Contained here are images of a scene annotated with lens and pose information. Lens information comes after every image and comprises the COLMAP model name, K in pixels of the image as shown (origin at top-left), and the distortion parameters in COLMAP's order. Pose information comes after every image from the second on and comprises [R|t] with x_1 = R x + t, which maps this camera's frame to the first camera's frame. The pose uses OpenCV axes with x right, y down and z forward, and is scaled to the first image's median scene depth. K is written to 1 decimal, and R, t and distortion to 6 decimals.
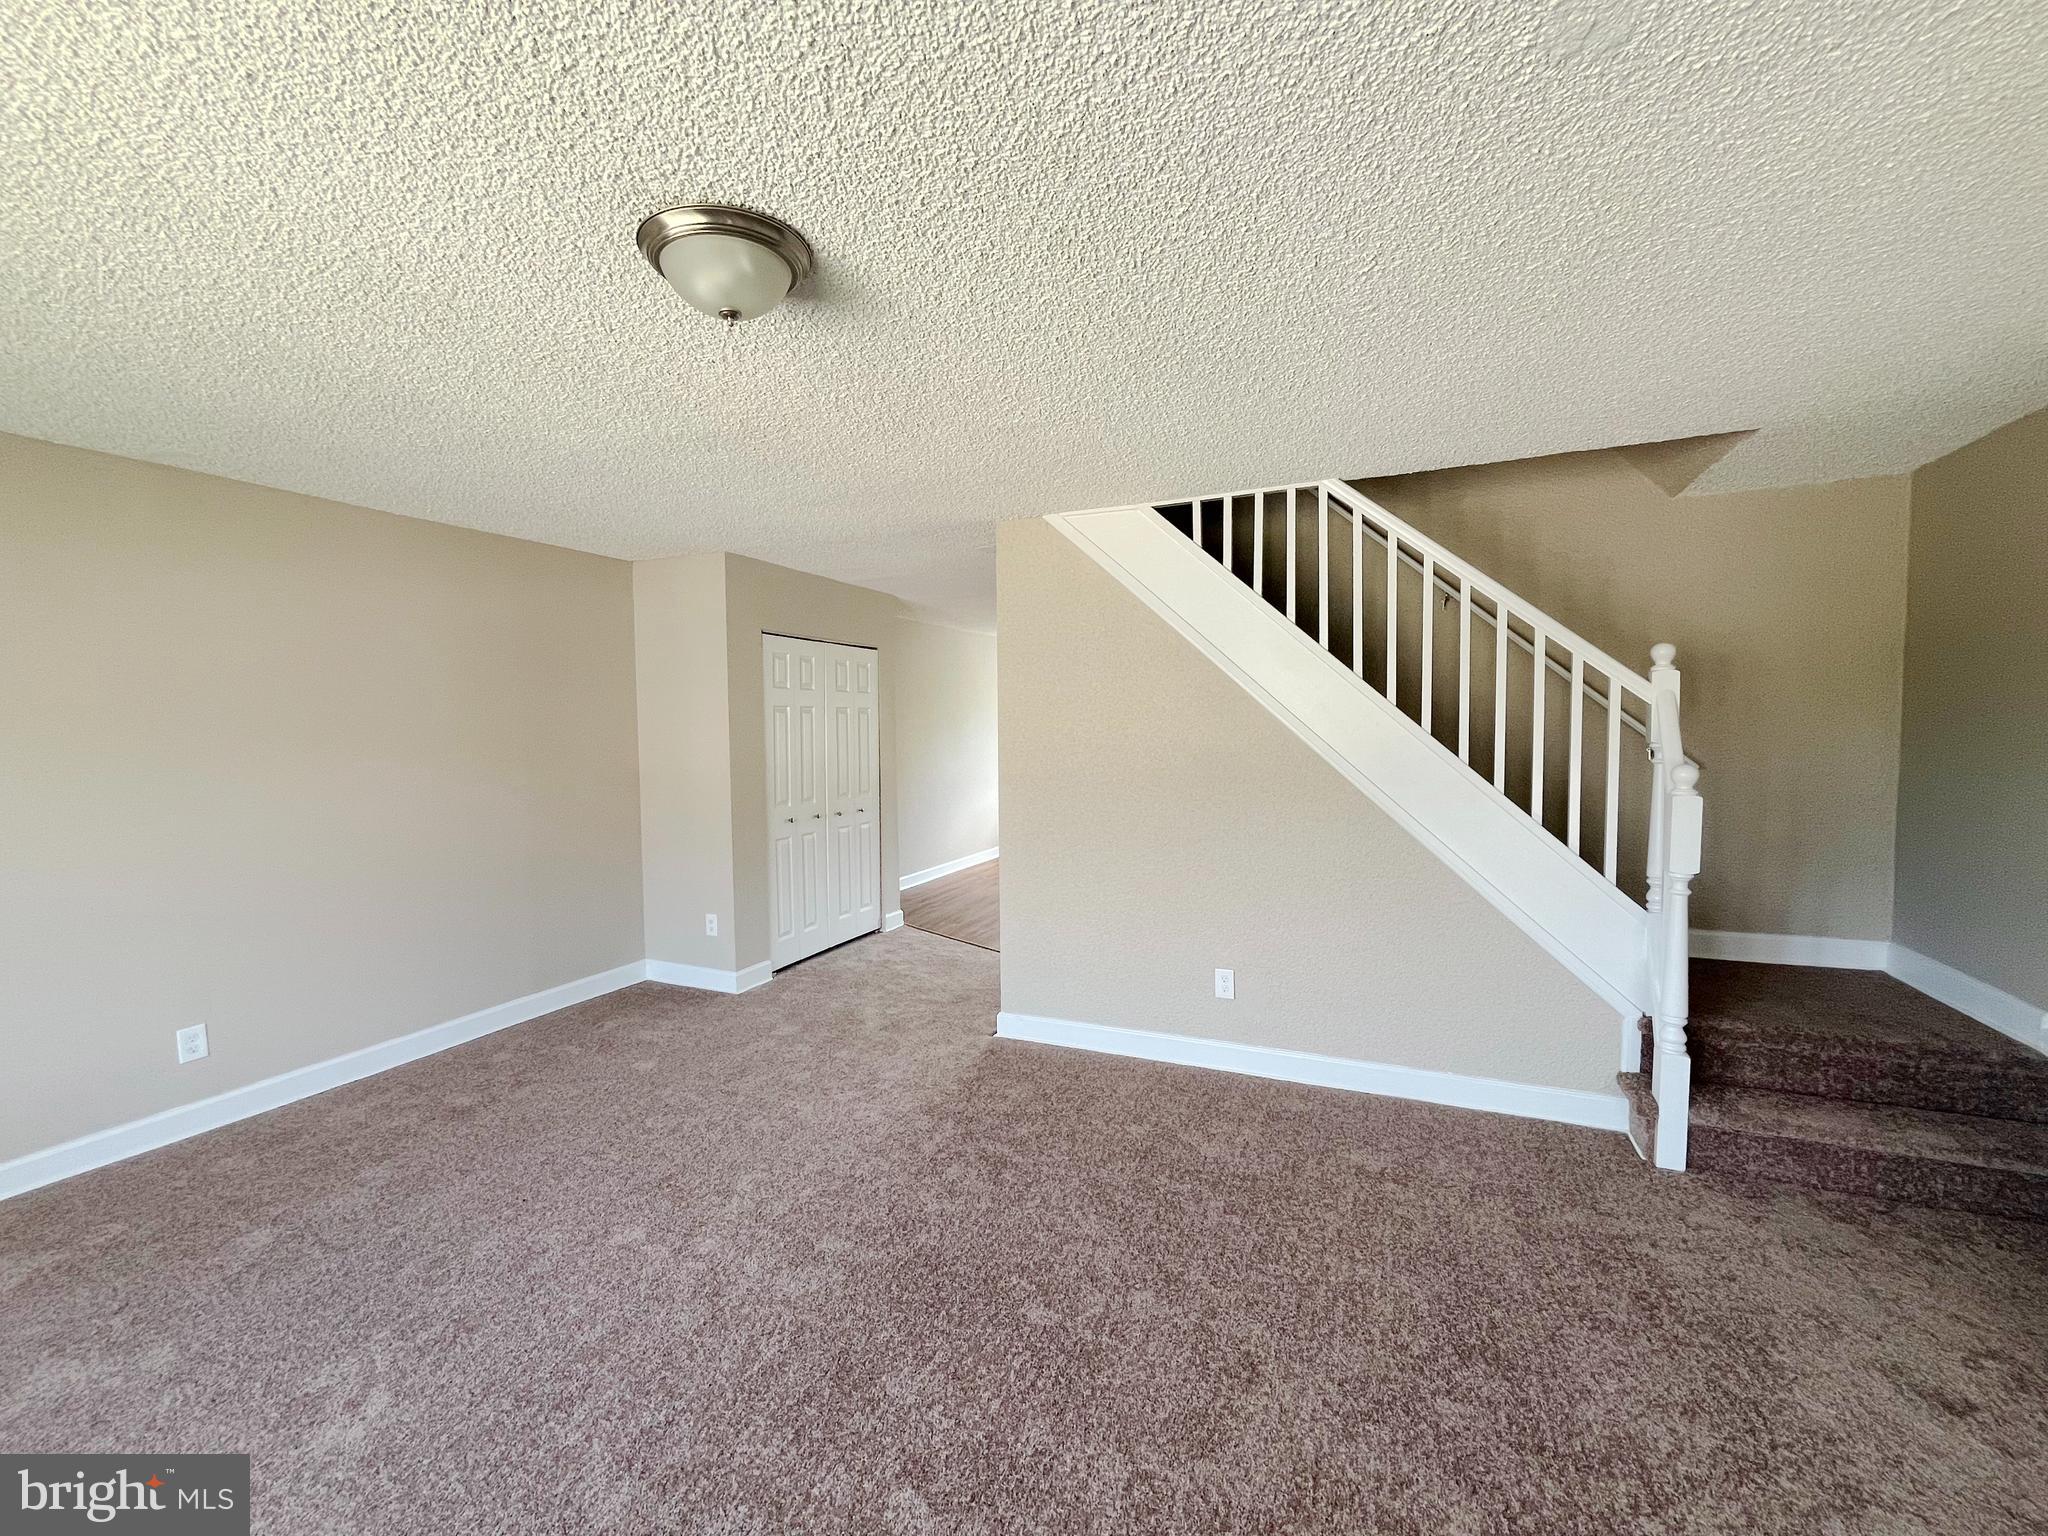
lens RADIAL K [[821.4, 0, 1027.8], [0, 821.4, 768.1], [0, 0, 1]] dist [-0.007323, 0.000528]
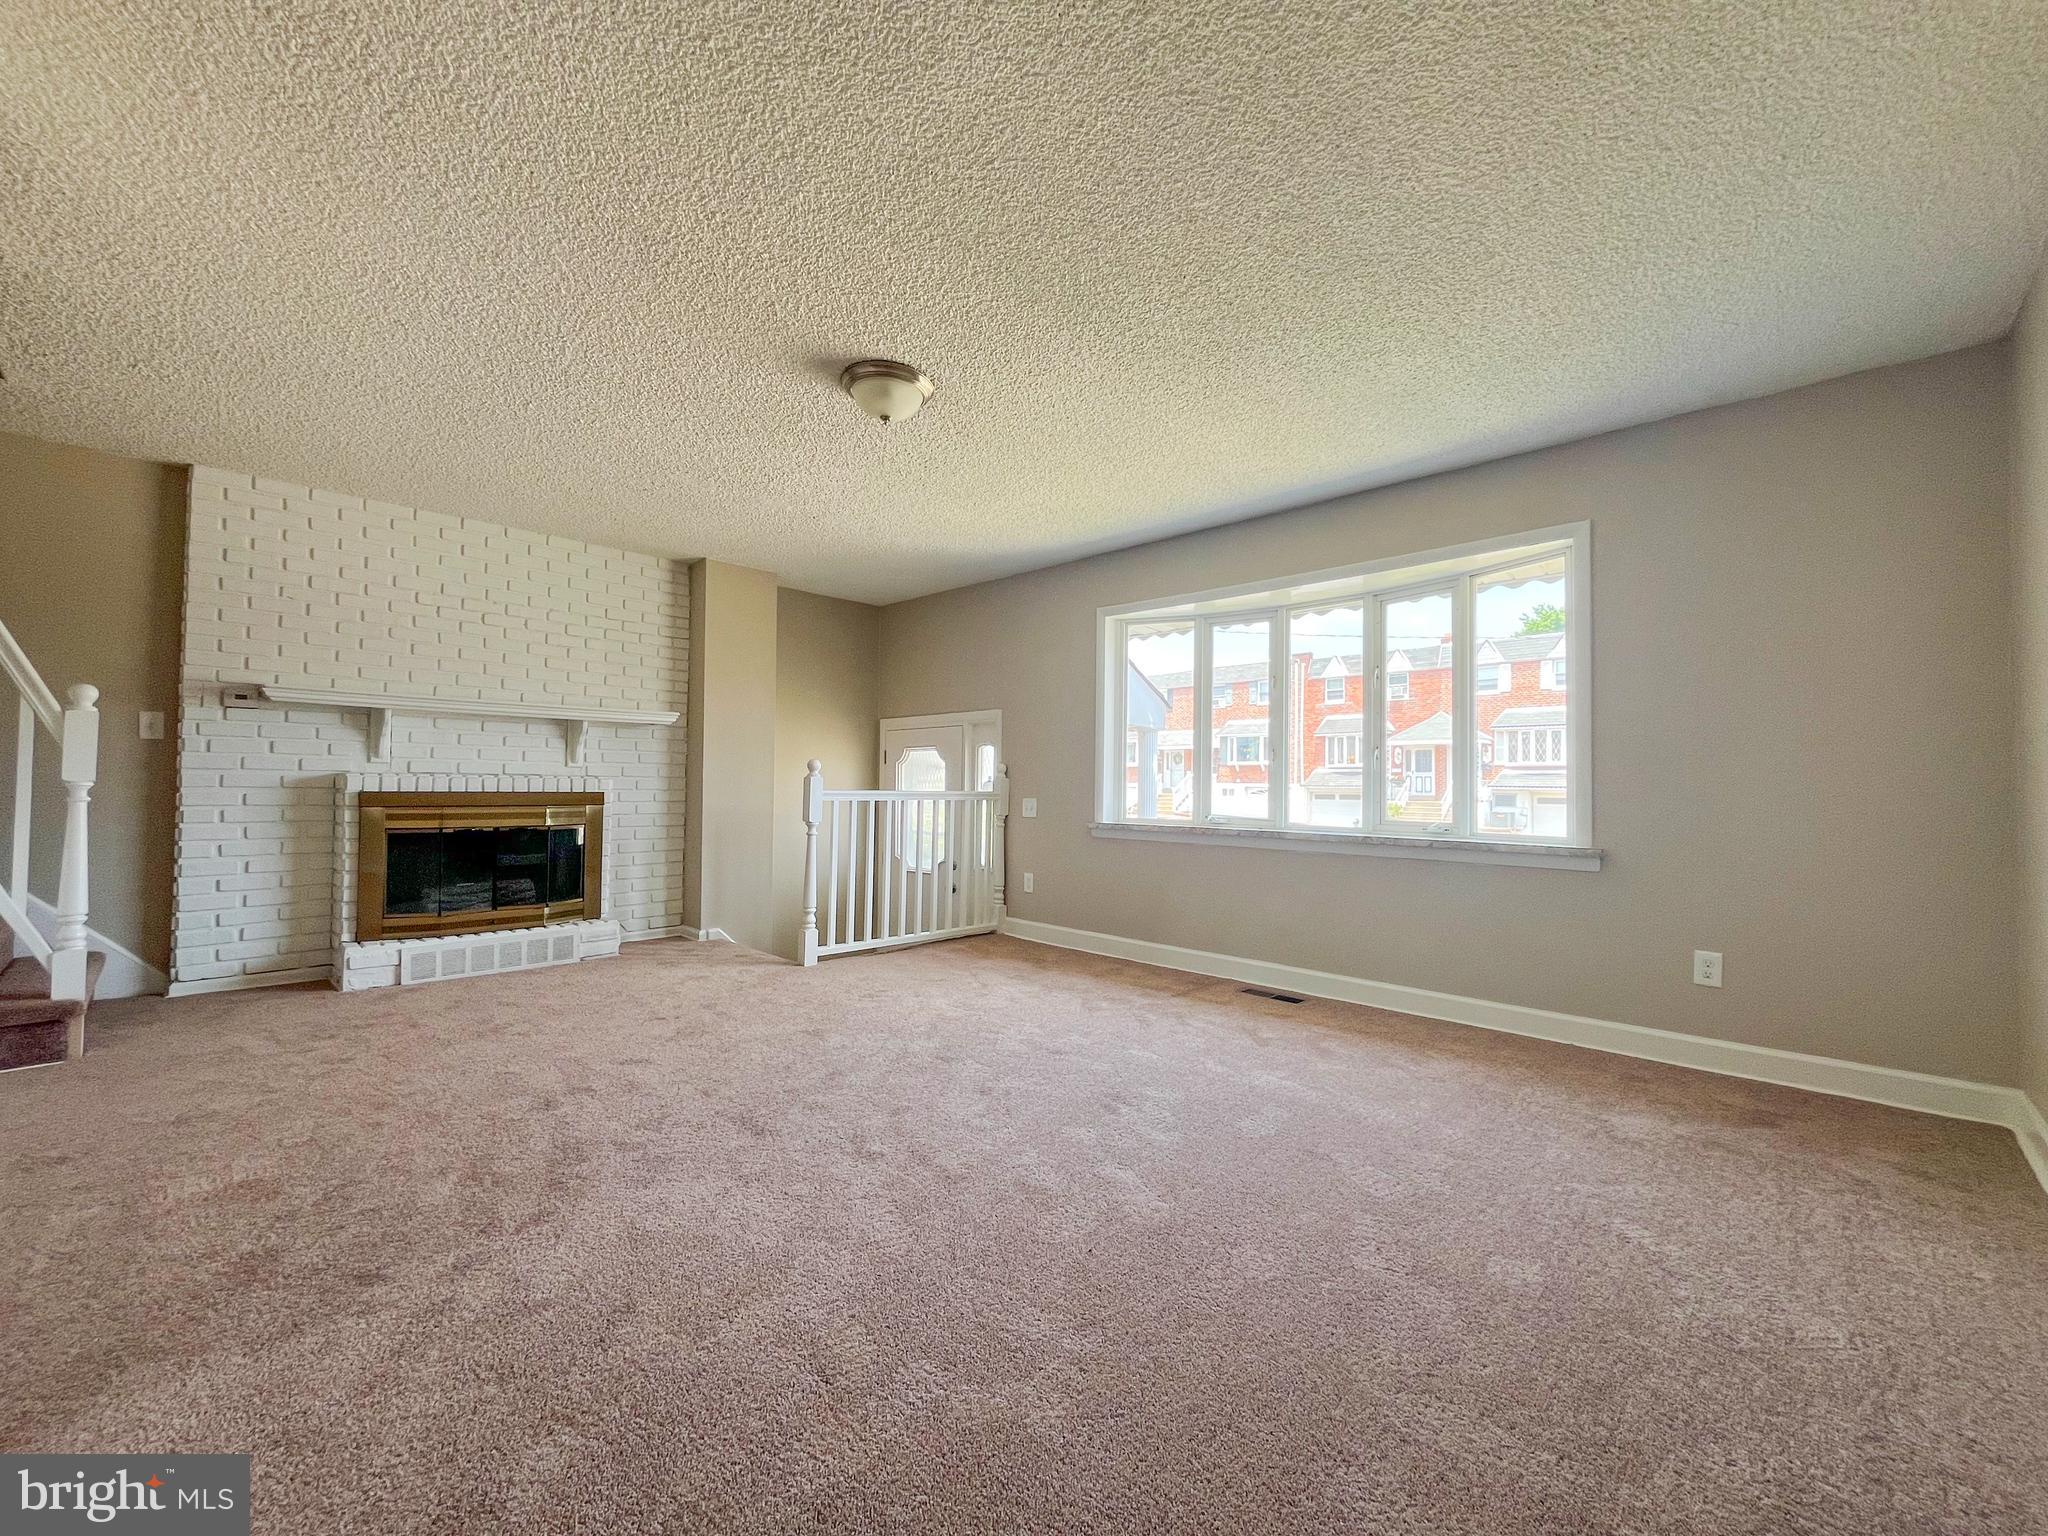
lens RADIAL K [[821.4, 0, 1027.8], [0, 821.4, 768.1], [0, 0, 1]] dist [-0.007323, 0.000528]
pose [[-0.937825, 0.008893, 0.346993, -0.645717], [0.018478, 0.999533, 0.024324, 0.088354], [-0.346615, 0.029224, -0.937552, 1.312956]]
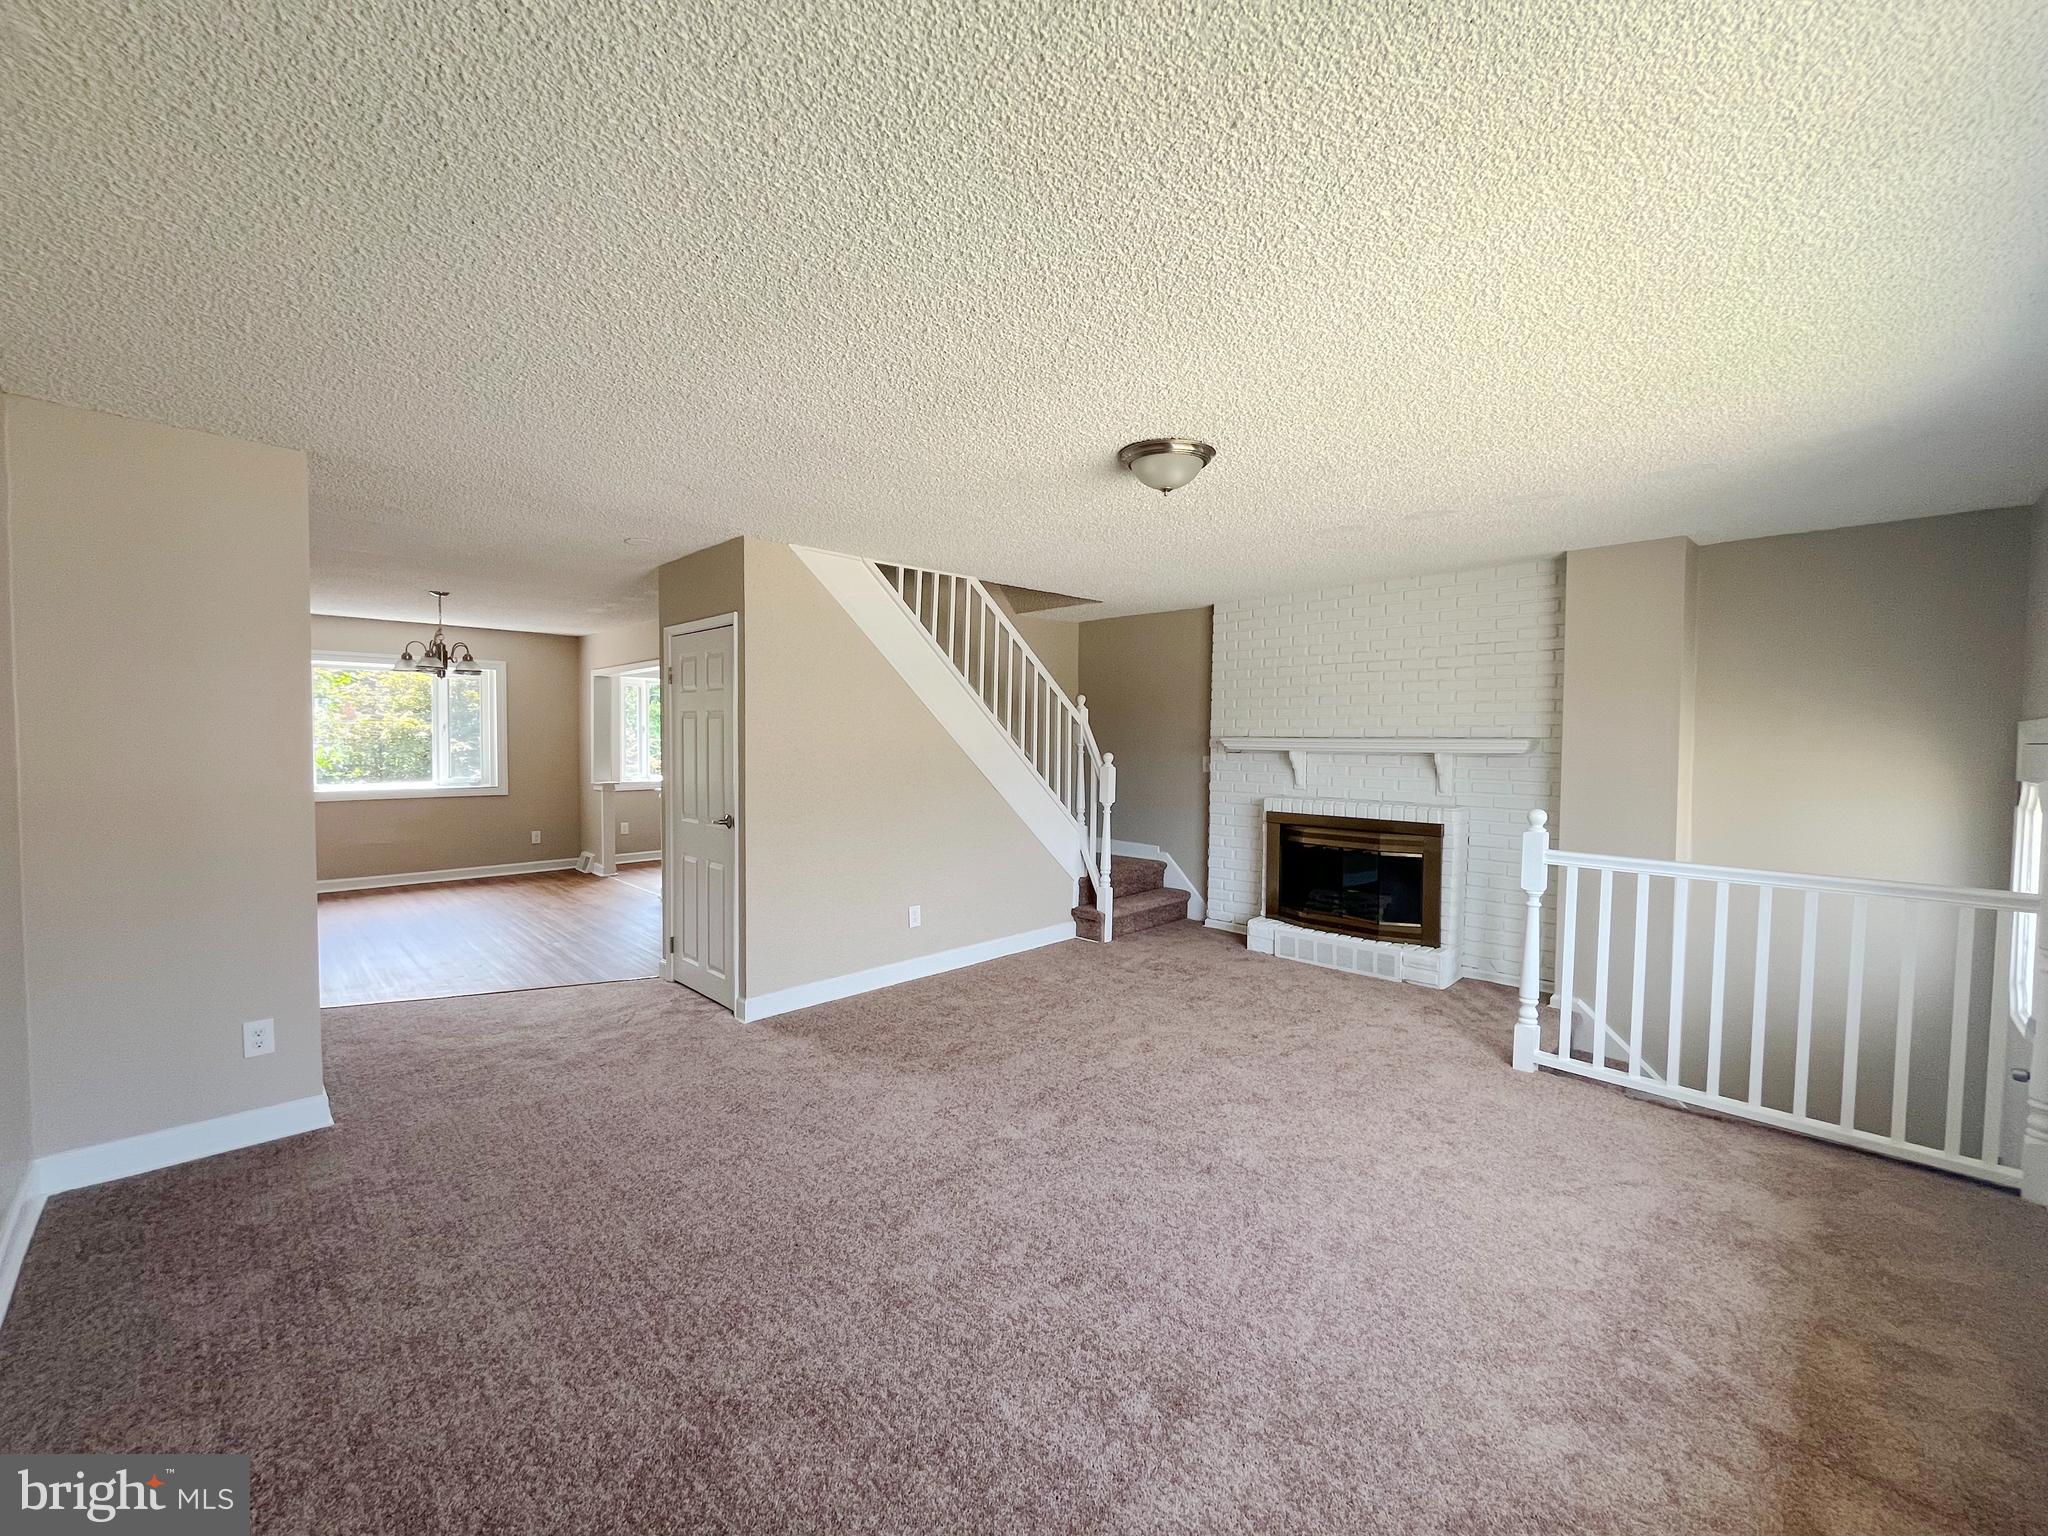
lens RADIAL K [[821.4, 0, 1027.8], [0, 821.4, 768.1], [0, 0, 1]] dist [-0.007323, 0.000528]
pose [[0.354640, -0.020468, 0.934779, -1.076736], [0.037109, 0.999281, 0.007802, 0.010138], [-0.934266, 0.031922, 0.355144, 0.350541]]
